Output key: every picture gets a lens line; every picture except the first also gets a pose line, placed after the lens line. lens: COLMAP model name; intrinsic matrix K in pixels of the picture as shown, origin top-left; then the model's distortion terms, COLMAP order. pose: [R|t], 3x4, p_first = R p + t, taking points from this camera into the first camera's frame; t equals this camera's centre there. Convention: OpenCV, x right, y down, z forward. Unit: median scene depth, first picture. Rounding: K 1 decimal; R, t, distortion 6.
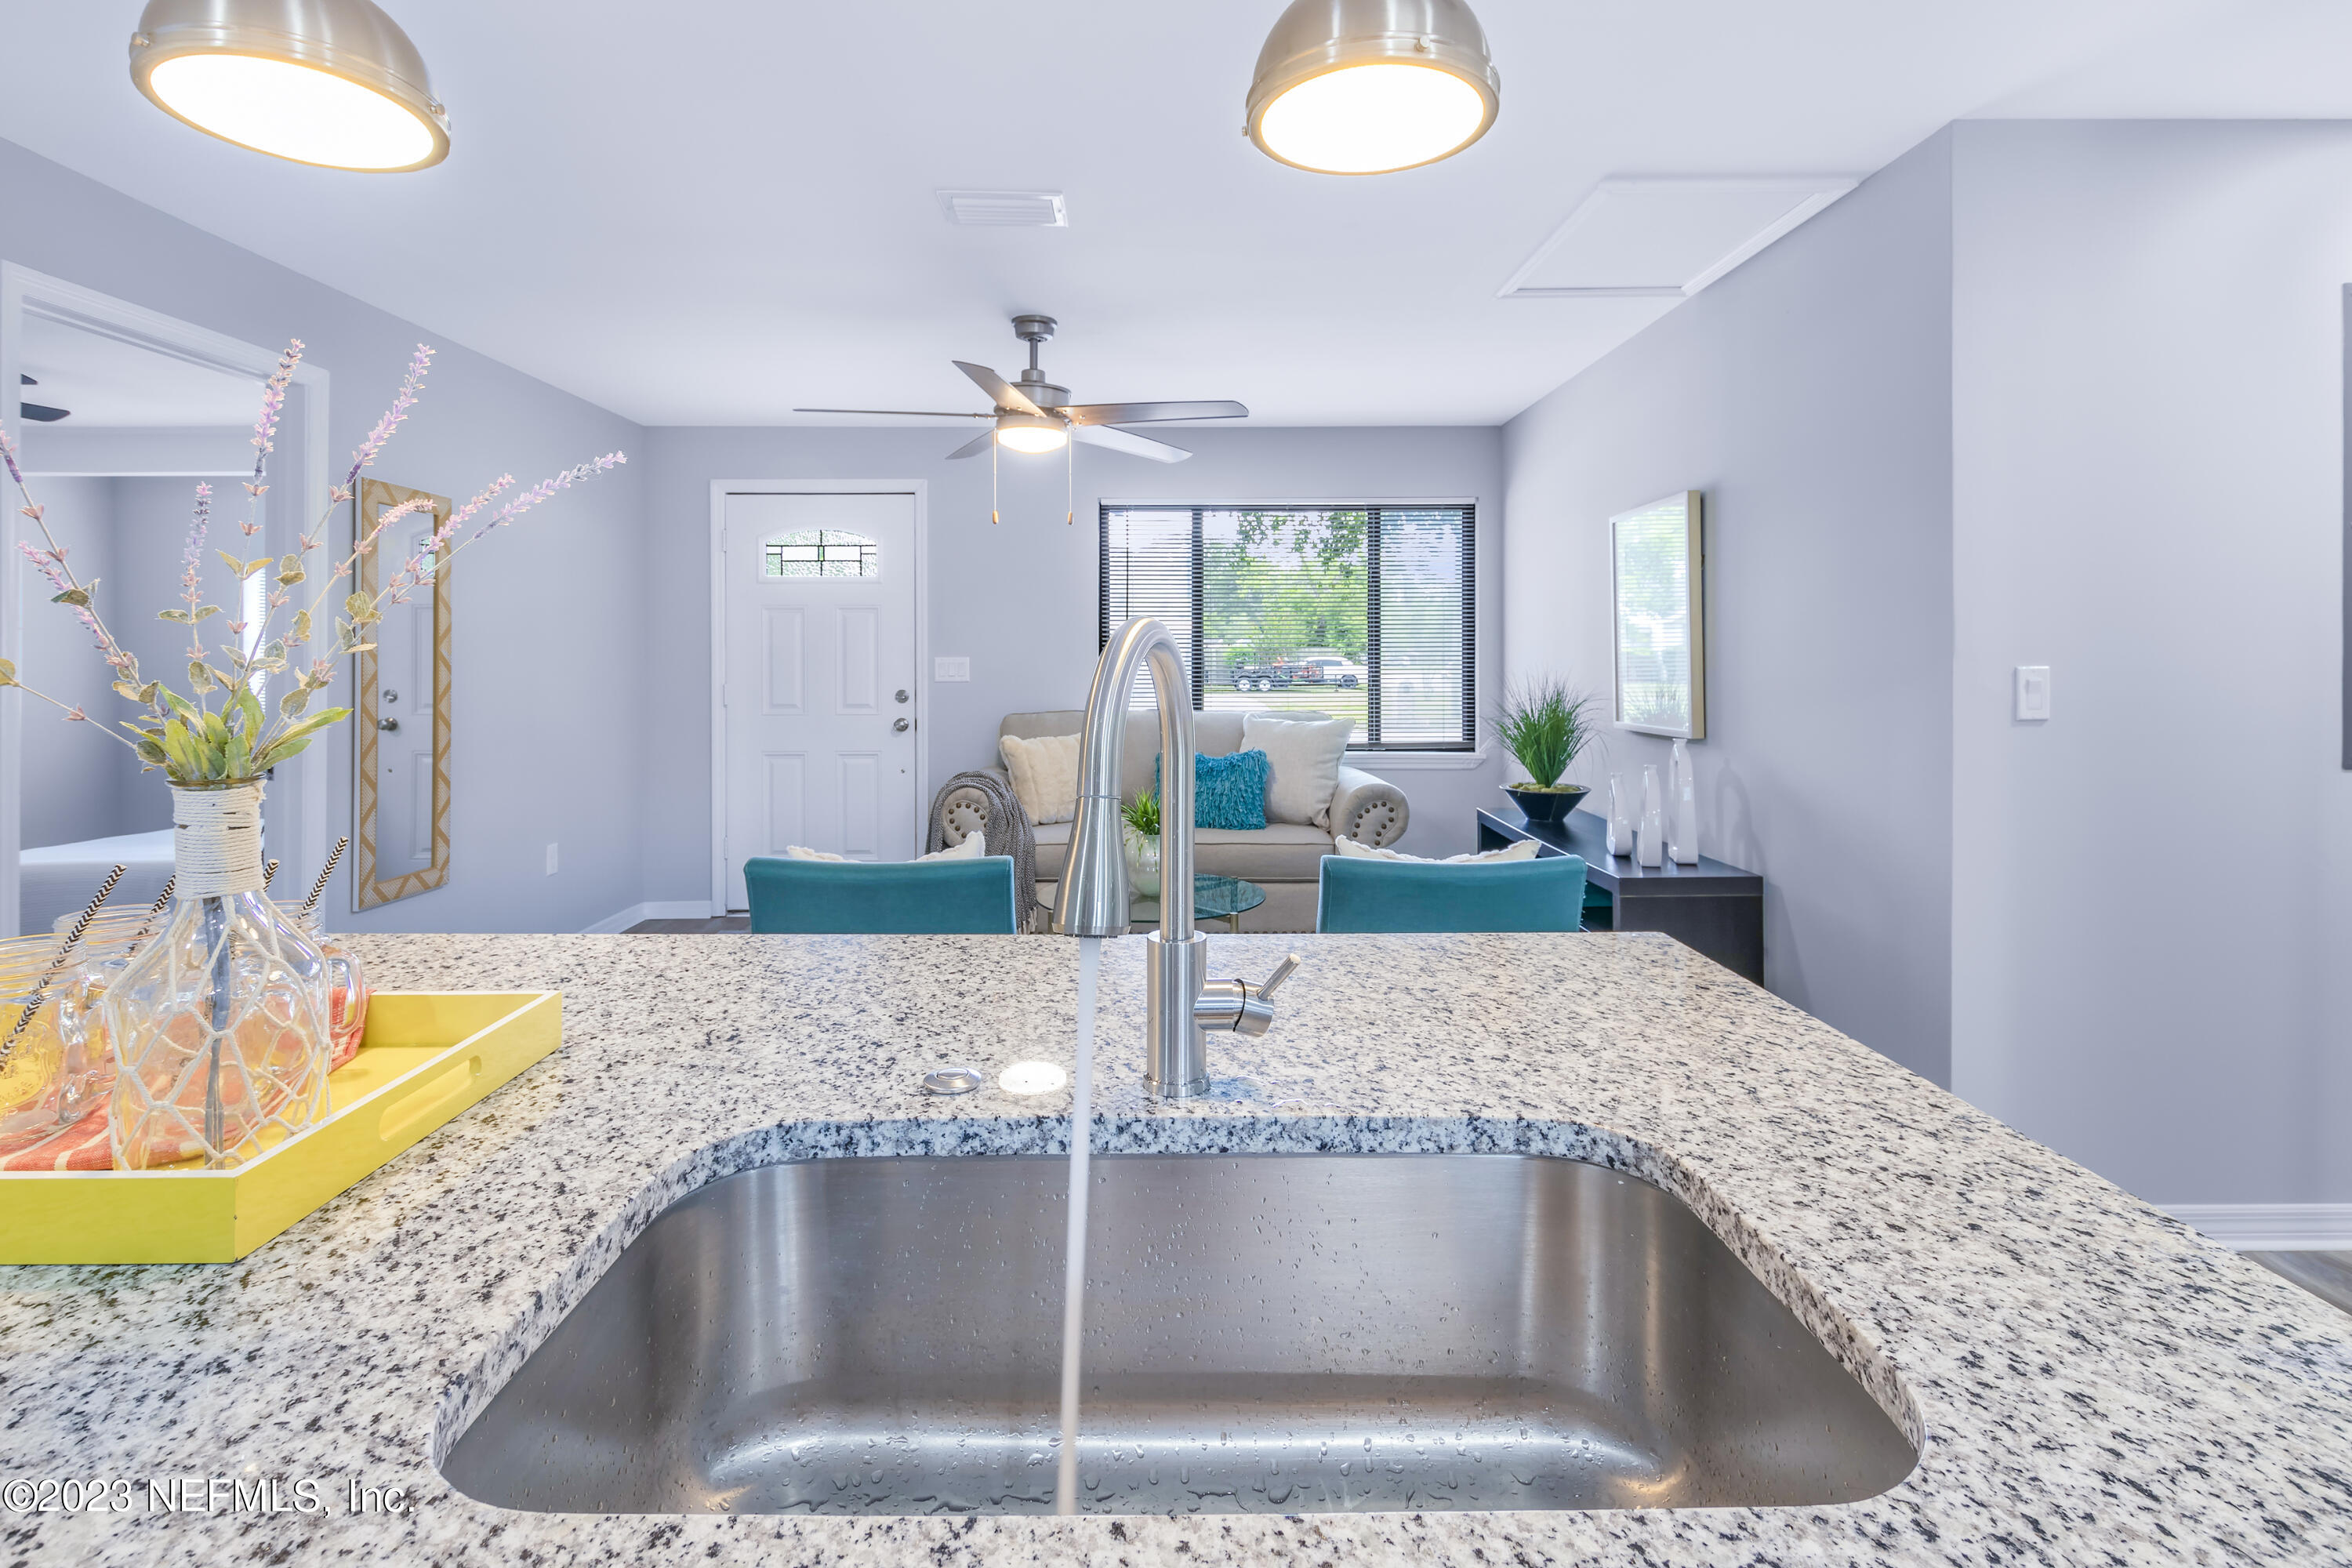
lens RADIAL K [[1117.1, 0, 1166.7], [0, 1117.1, 655.5], [0, 0, 1]] dist [0.003697, -0.002908]
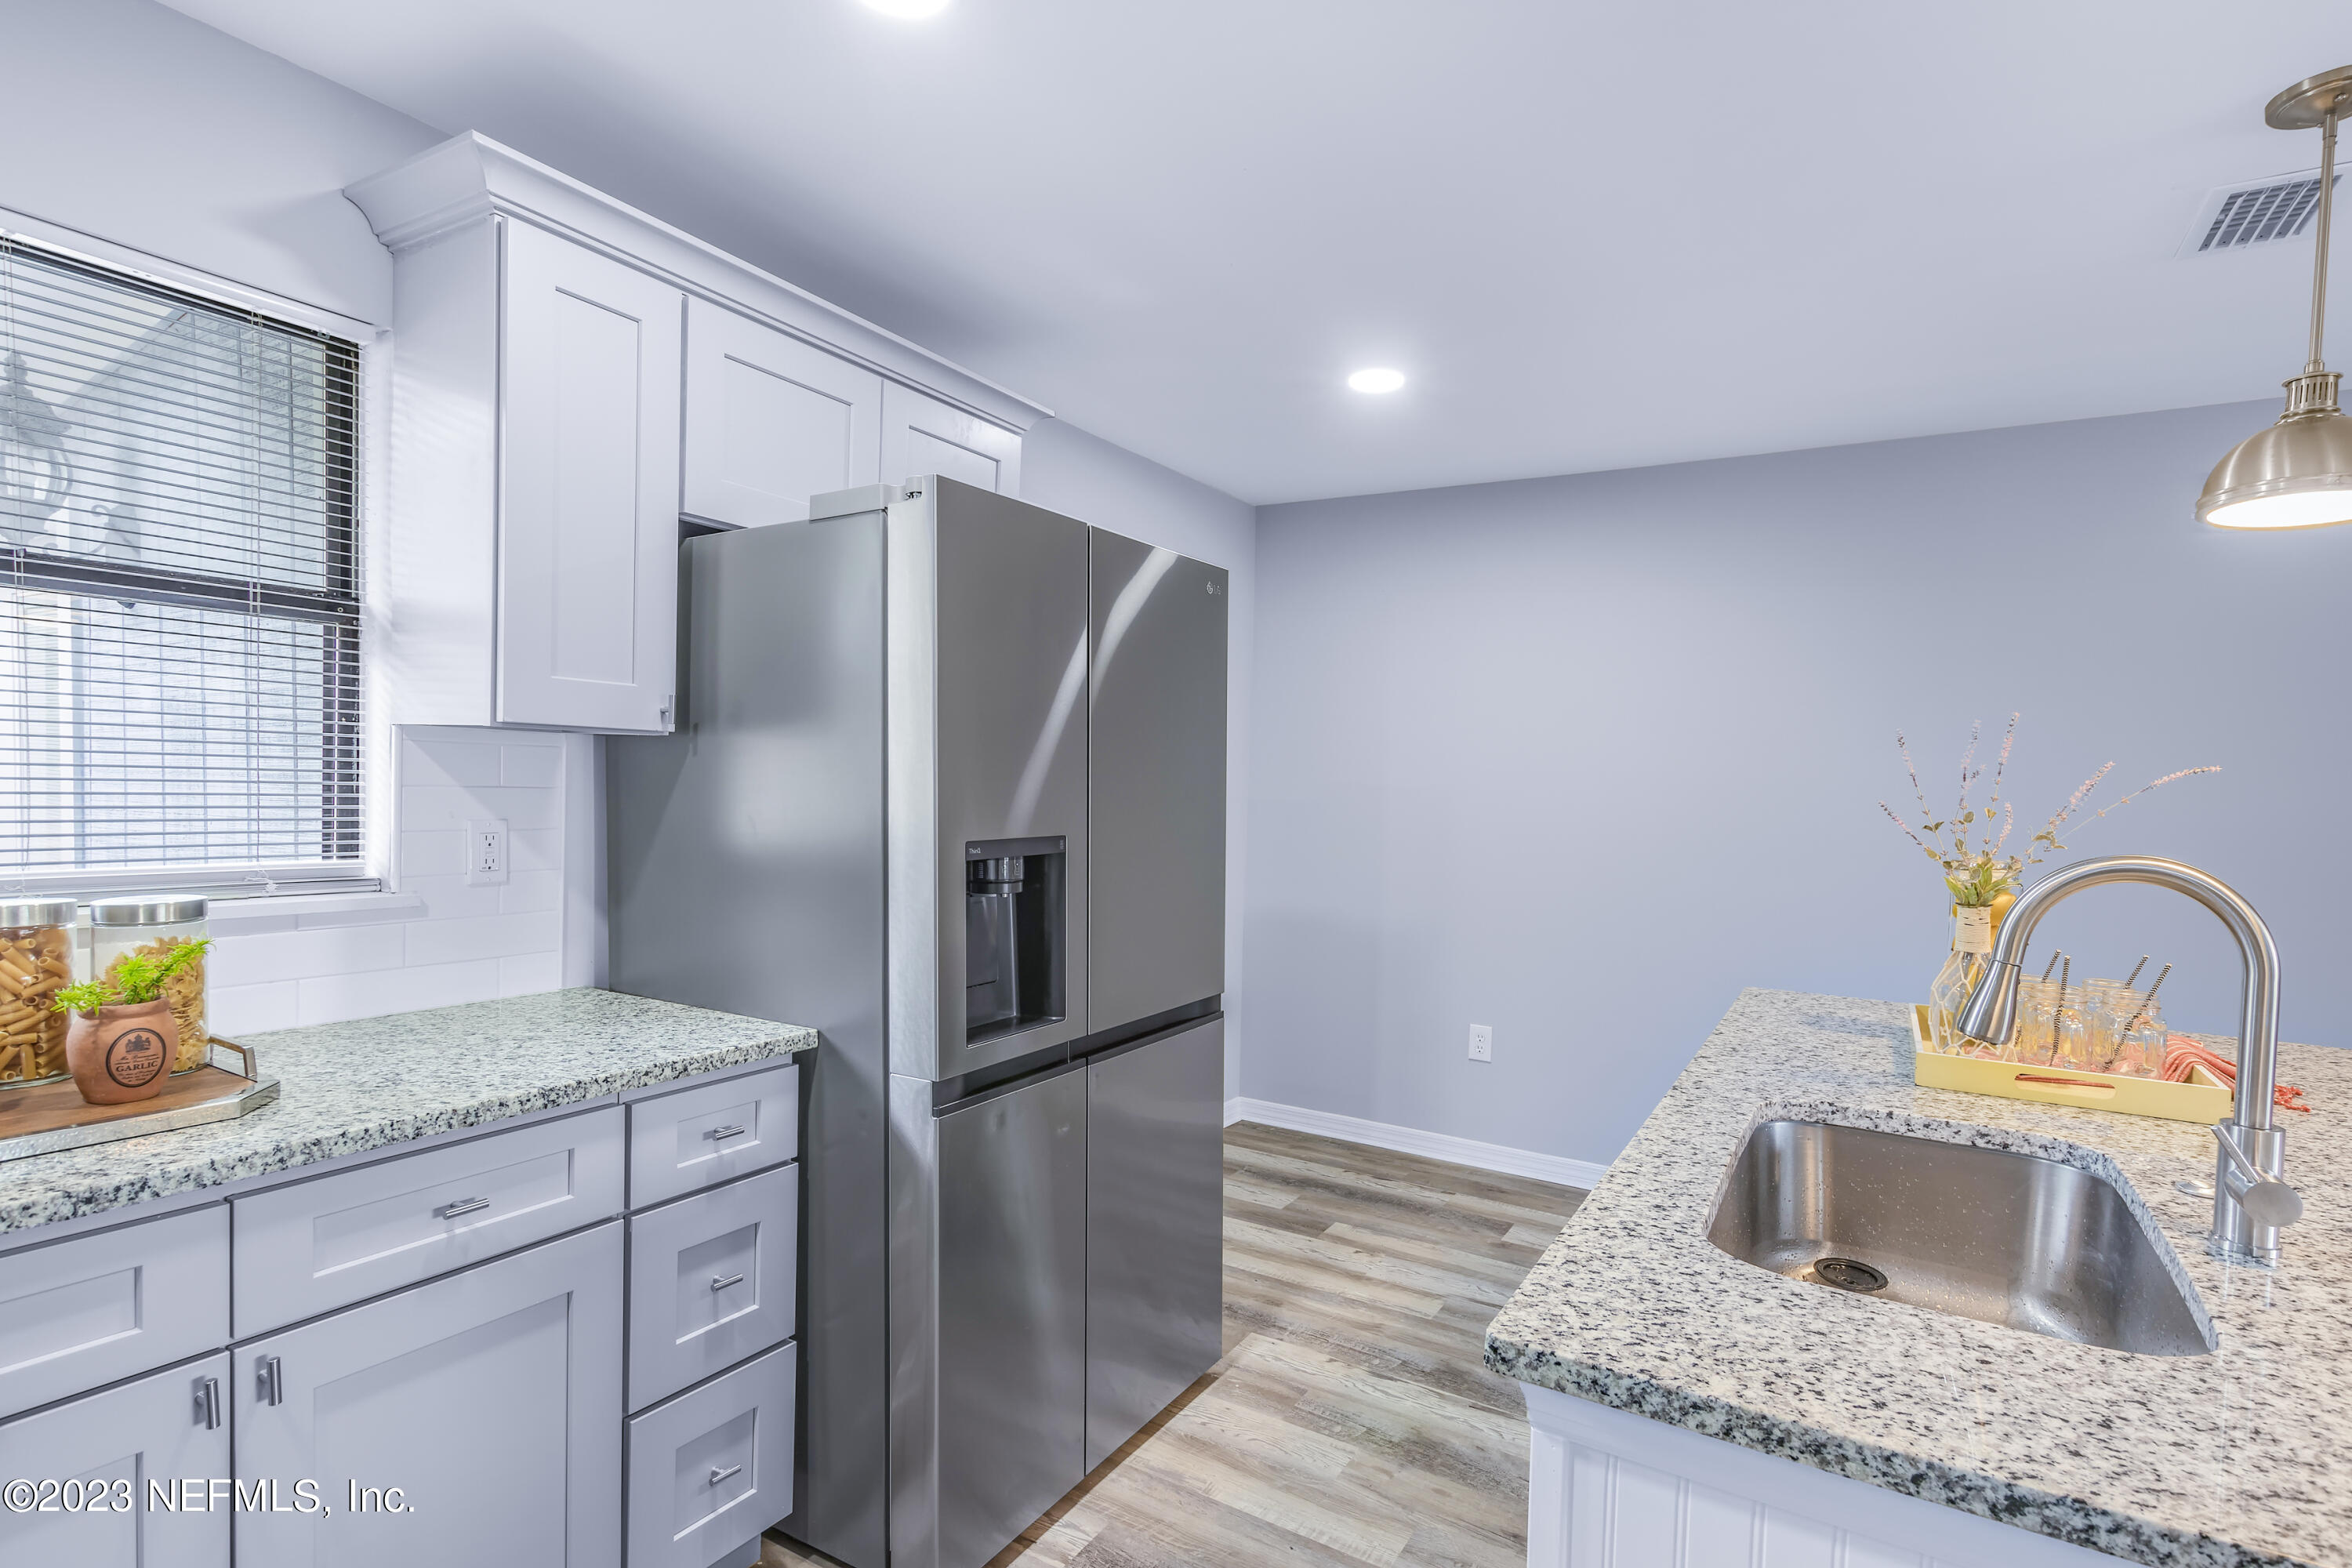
lens RADIAL K [[1158.6, 0, 1183.5], [0, 1158.6, 822.3], [0, 0, 1]] dist [0.009423, -0.003657]
pose [[-0.524720, 0.019258, -0.851057, 0.441473], [-0.027894, 0.998818, 0.039800, -0.023767], [0.850818, 0.044623, -0.523562, 0.177077]]
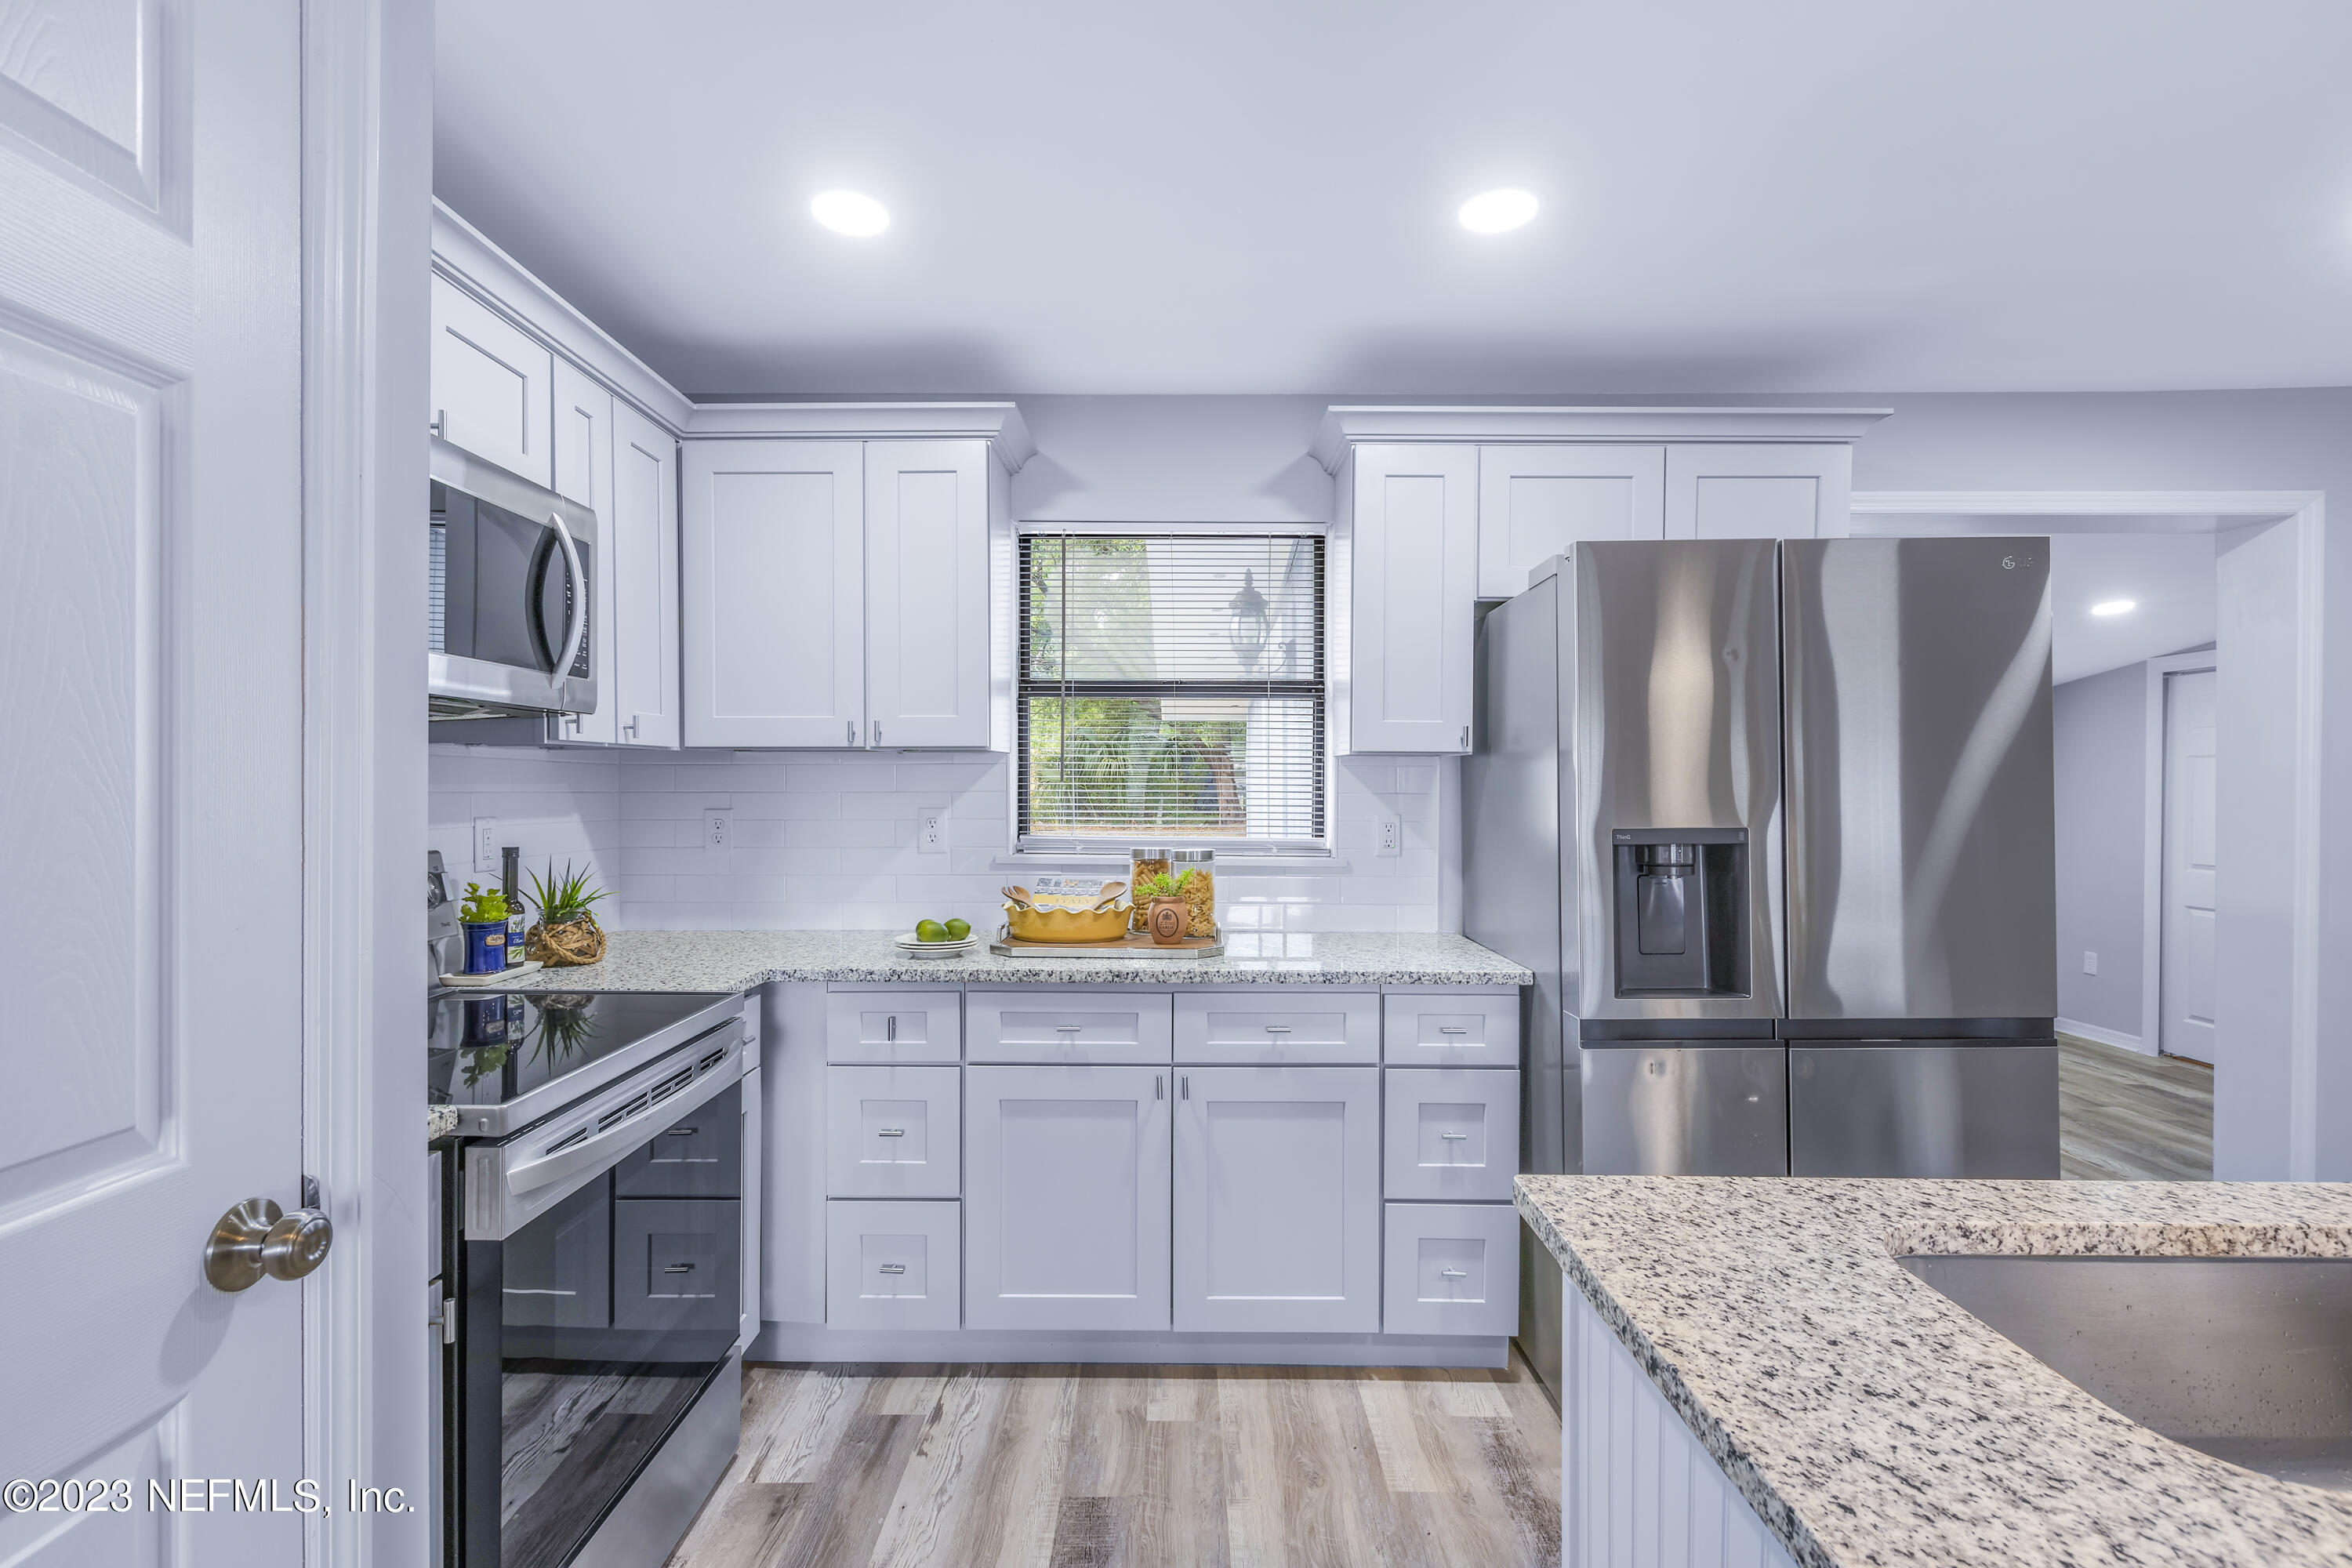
lens RADIAL K [[1079.8, 0, 1173.0], [0, 1079.8, 788.6], [0, 0, 1]] dist [0.009915, -0.004887]
pose [[-0.999958, 0.000014, 0.009171, 0.281503], [0.000076, 0.999977, 0.006758, -0.017753], [-0.009171, 0.006758, -0.999935, 0.429336]]
